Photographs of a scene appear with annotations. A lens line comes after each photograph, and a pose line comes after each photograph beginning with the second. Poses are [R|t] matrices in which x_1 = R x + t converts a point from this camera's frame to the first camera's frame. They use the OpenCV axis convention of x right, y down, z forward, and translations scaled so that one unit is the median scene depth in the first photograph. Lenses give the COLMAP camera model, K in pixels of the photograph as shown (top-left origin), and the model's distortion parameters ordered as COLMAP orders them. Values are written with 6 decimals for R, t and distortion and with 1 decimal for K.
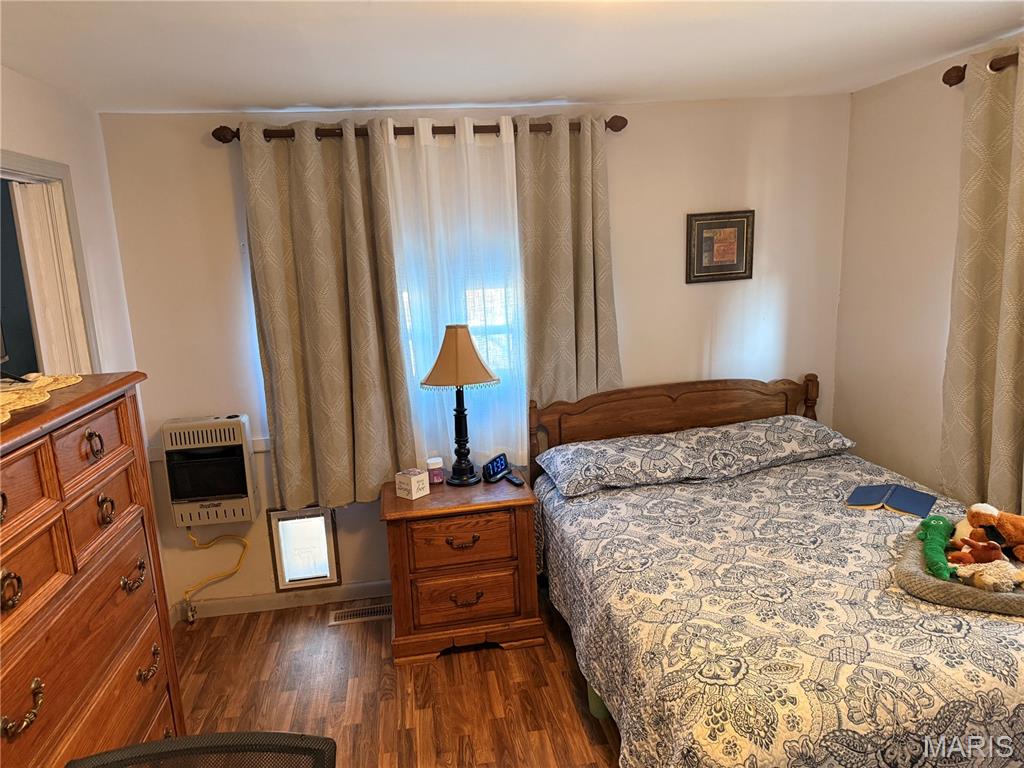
lens RADIAL K [[720.2, 0, 500.8], [0, 720.2, 384.2], [0, 0, 1]] dist [0.039576, -0.059601]
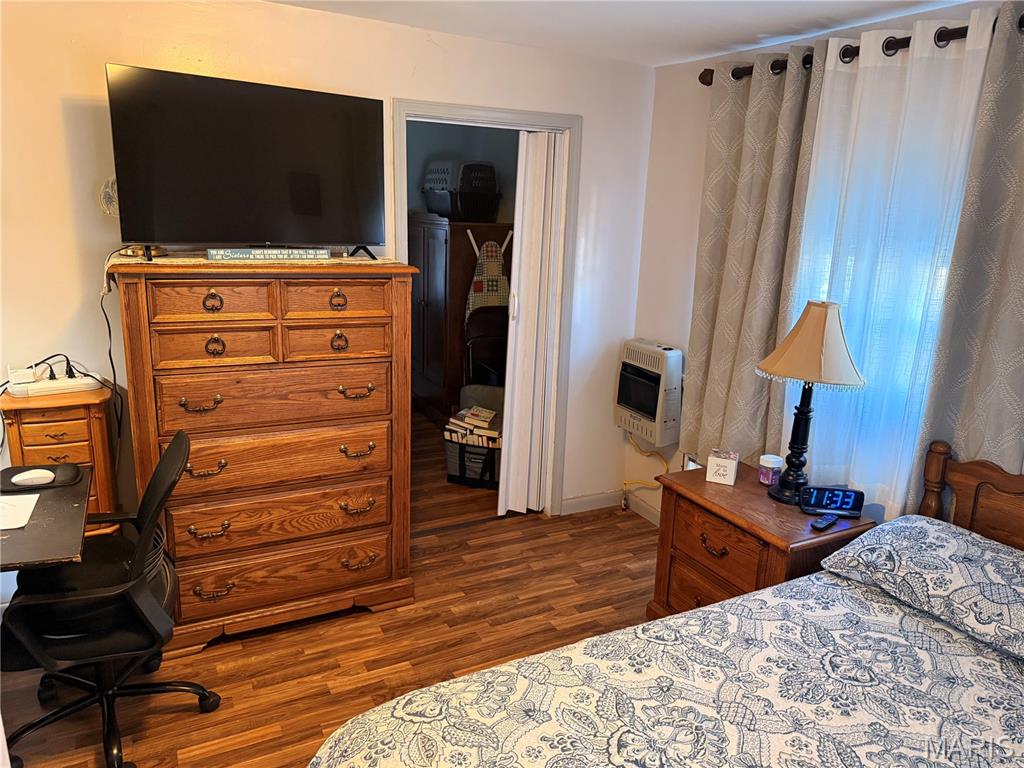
lens RADIAL K [[720.2, 0, 502.4], [0, 720.2, 381.4], [0, 0, 1]] dist [0.039576, -0.059601]
pose [[0.318094, 0.294228, -0.901247, 0.569647], [-0.226157, 0.946729, 0.229254, -0.106531], [0.920689, 0.130899, 0.367691, 0.411374]]
